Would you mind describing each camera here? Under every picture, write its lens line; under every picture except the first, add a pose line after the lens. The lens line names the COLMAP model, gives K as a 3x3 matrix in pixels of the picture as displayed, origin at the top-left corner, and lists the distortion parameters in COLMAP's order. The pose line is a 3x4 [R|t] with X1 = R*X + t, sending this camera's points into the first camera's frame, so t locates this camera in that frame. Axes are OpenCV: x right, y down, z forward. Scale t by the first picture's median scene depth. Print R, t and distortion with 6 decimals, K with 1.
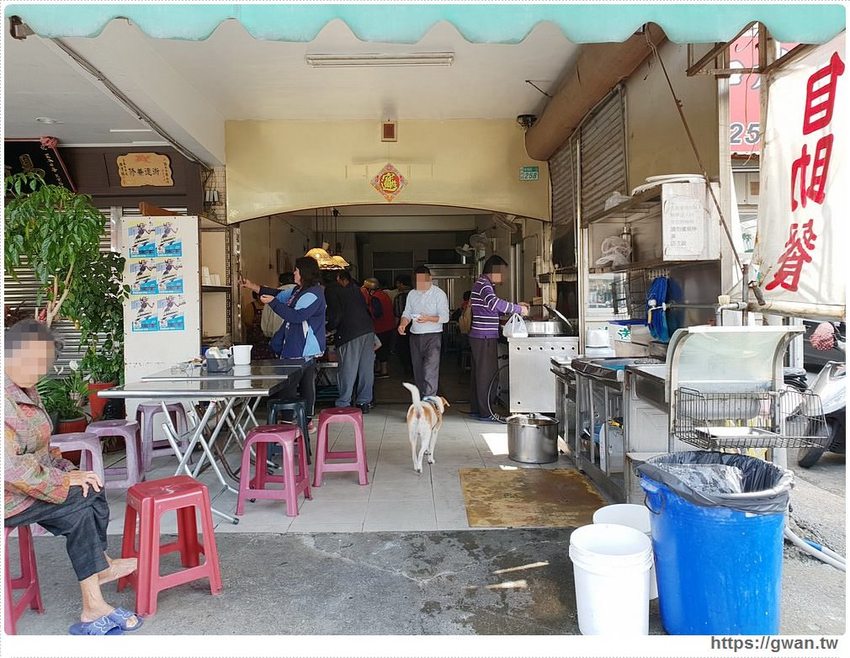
lens RADIAL K [[655.1, 0, 425.0], [0, 655.1, 329.0], [0, 0, 1]] dist [-0.002493, 0.000322]
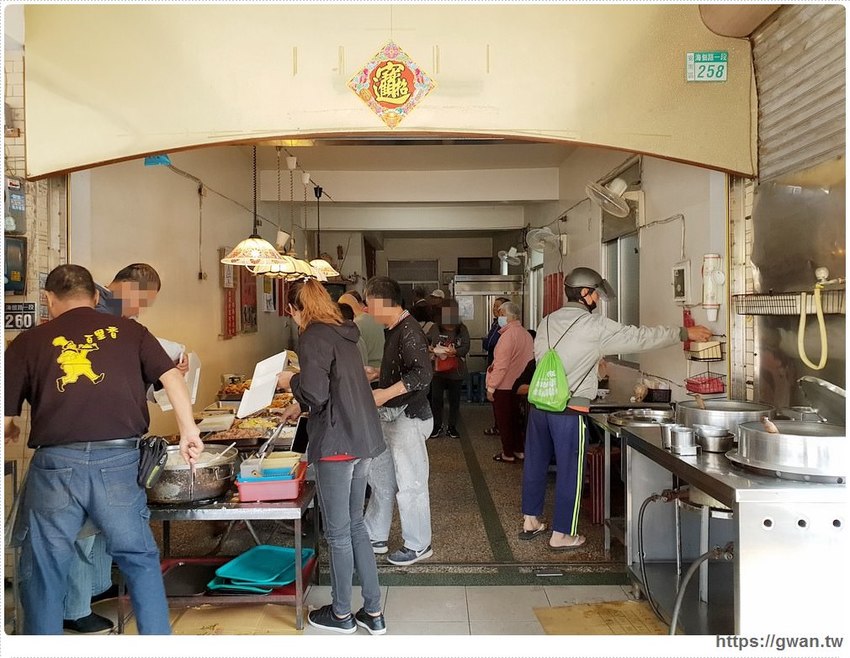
lens RADIAL K [[655.1, 0, 425.0], [0, 655.1, 329.0], [0, 0, 1]] dist [-0.002493, 0.000322]
pose [[0.999386, 0.006210, -0.034497, -0.013771], [-0.006923, 0.999764, -0.020604, -0.044287], [0.034361, 0.020830, 0.999192, 0.496663]]
